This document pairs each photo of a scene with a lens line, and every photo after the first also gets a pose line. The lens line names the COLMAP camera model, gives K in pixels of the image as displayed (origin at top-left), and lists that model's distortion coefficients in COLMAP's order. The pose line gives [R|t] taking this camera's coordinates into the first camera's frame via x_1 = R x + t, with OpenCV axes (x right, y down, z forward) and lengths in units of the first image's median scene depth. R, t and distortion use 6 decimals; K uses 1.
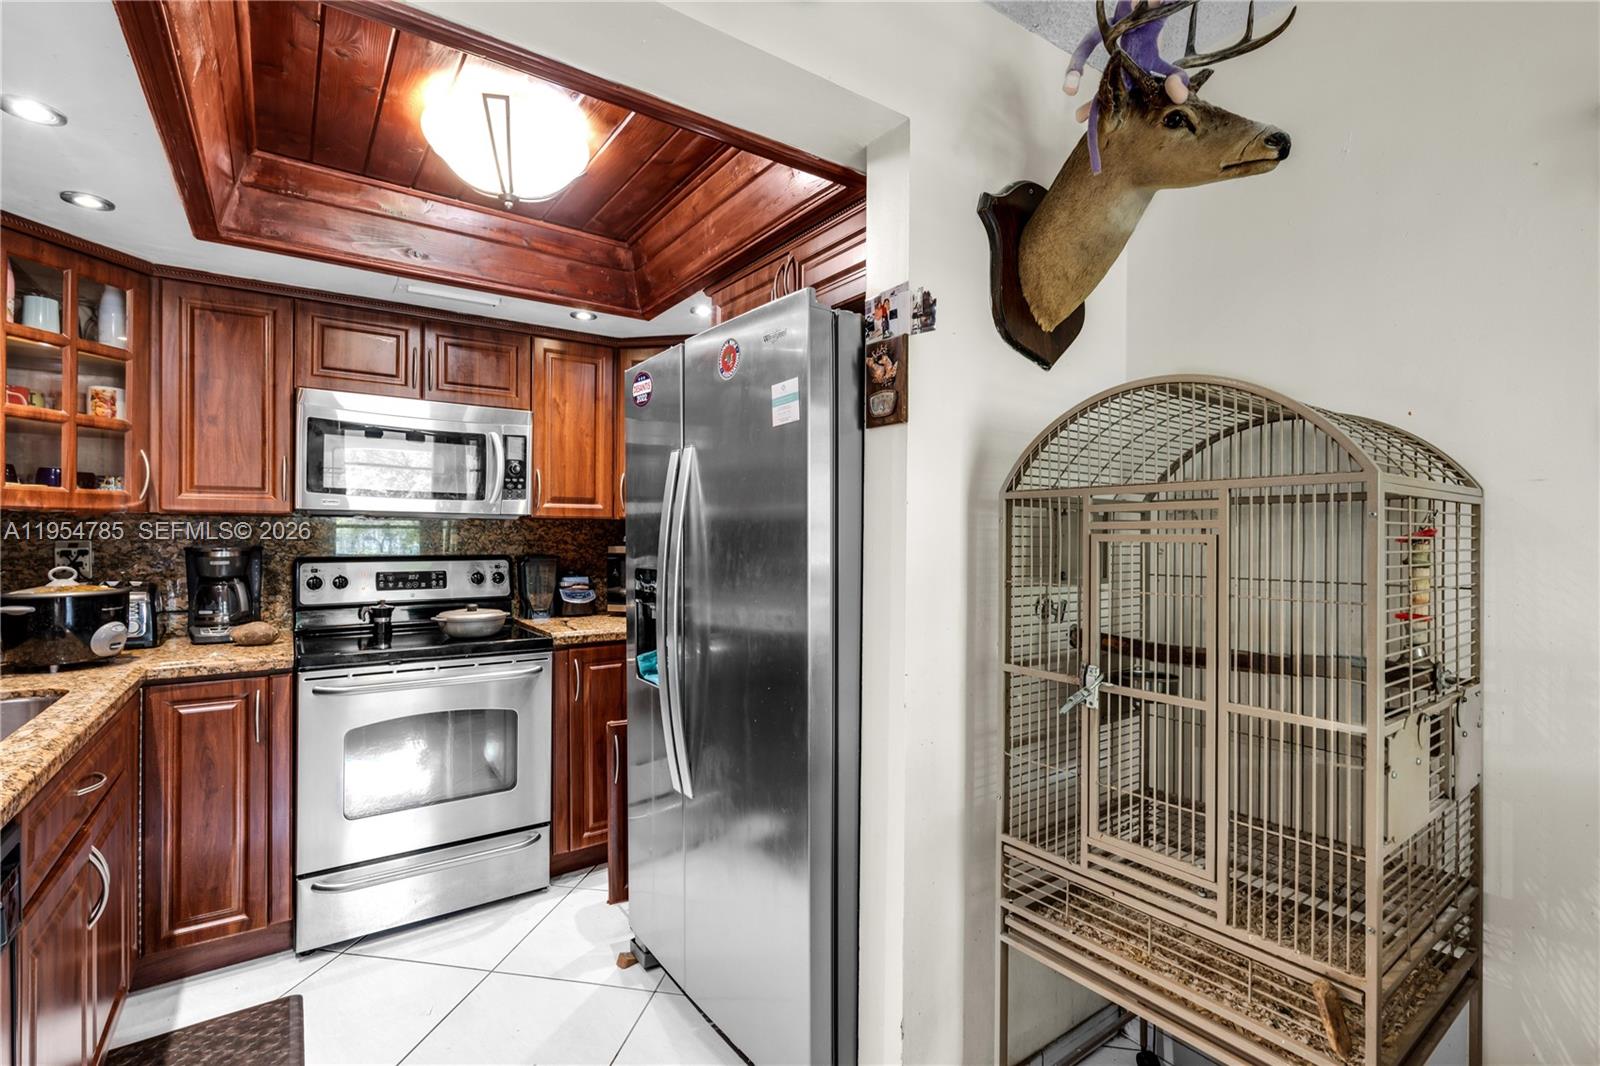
lens RADIAL K [[716.9, 0, 795.1], [0, 716.9, 532.7], [0, 0, 1]] dist [-0.003658, 0.000102]
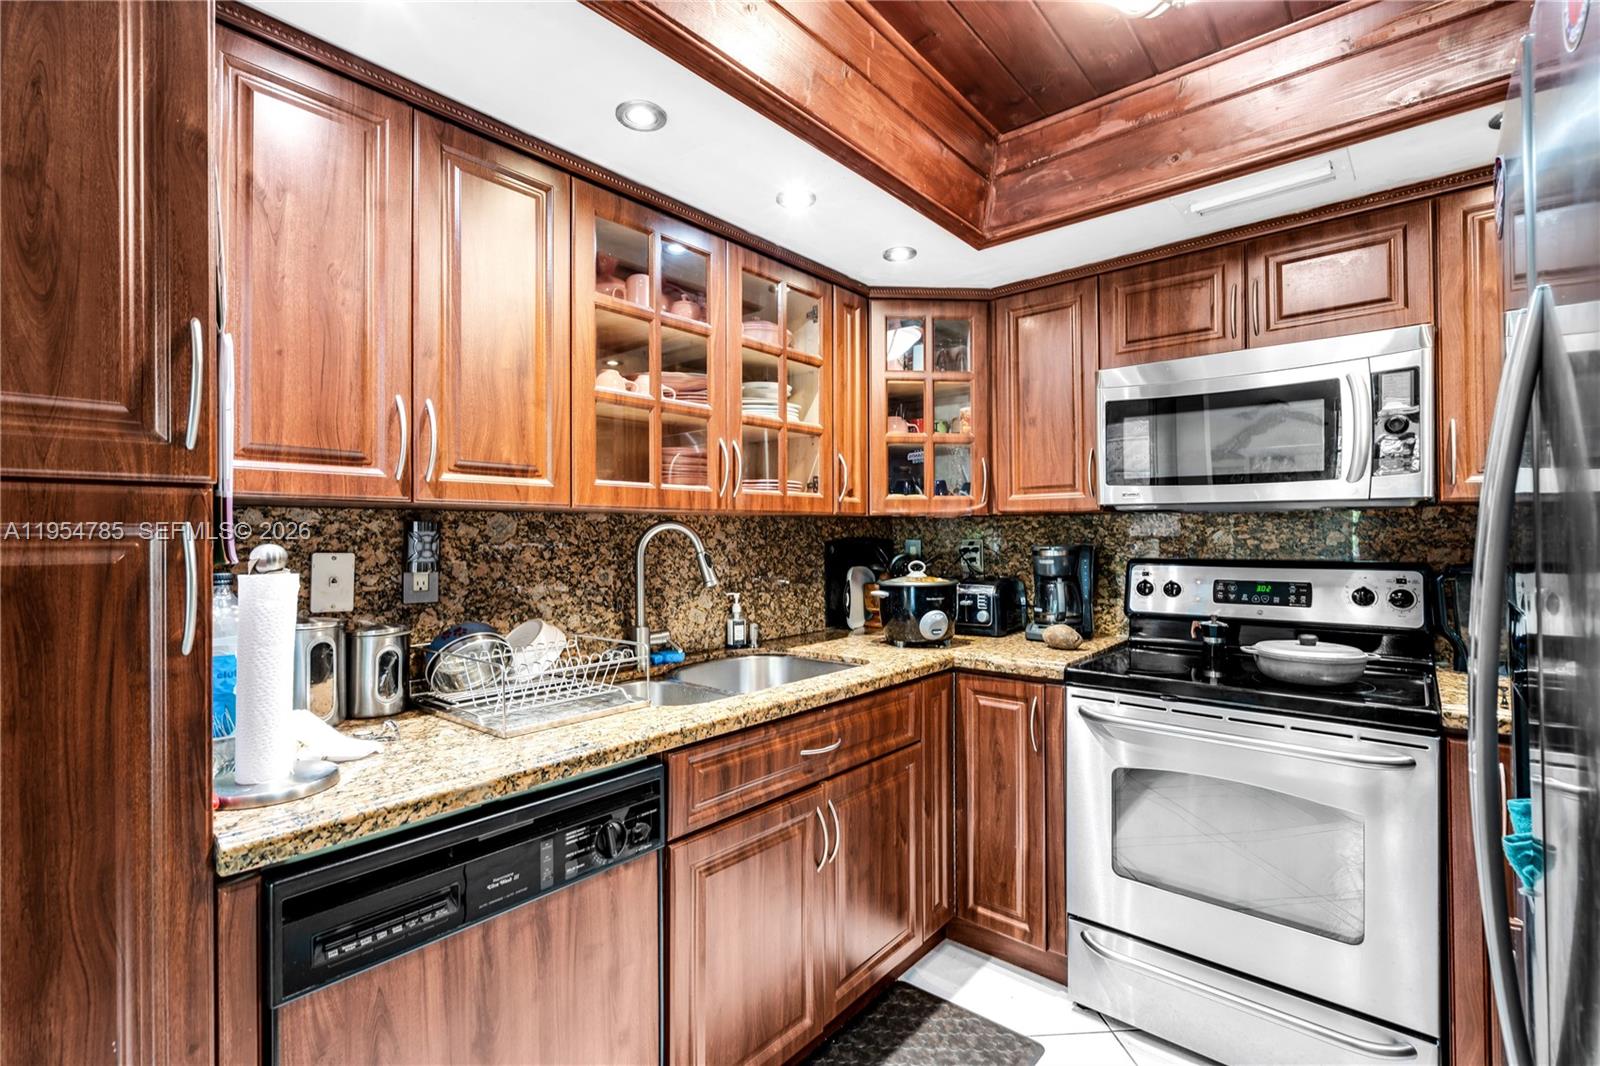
lens RADIAL K [[716.9, 0, 793.9], [0, 716.9, 528.7], [0, 0, 1]] dist [-0.003658, 0.000102]
pose [[0.249244, -0.012882, -0.968355, 0.092421], [0.009217, 0.999898, -0.010929, 0.003410], [0.968397, -0.006201, 0.249337, 0.422351]]
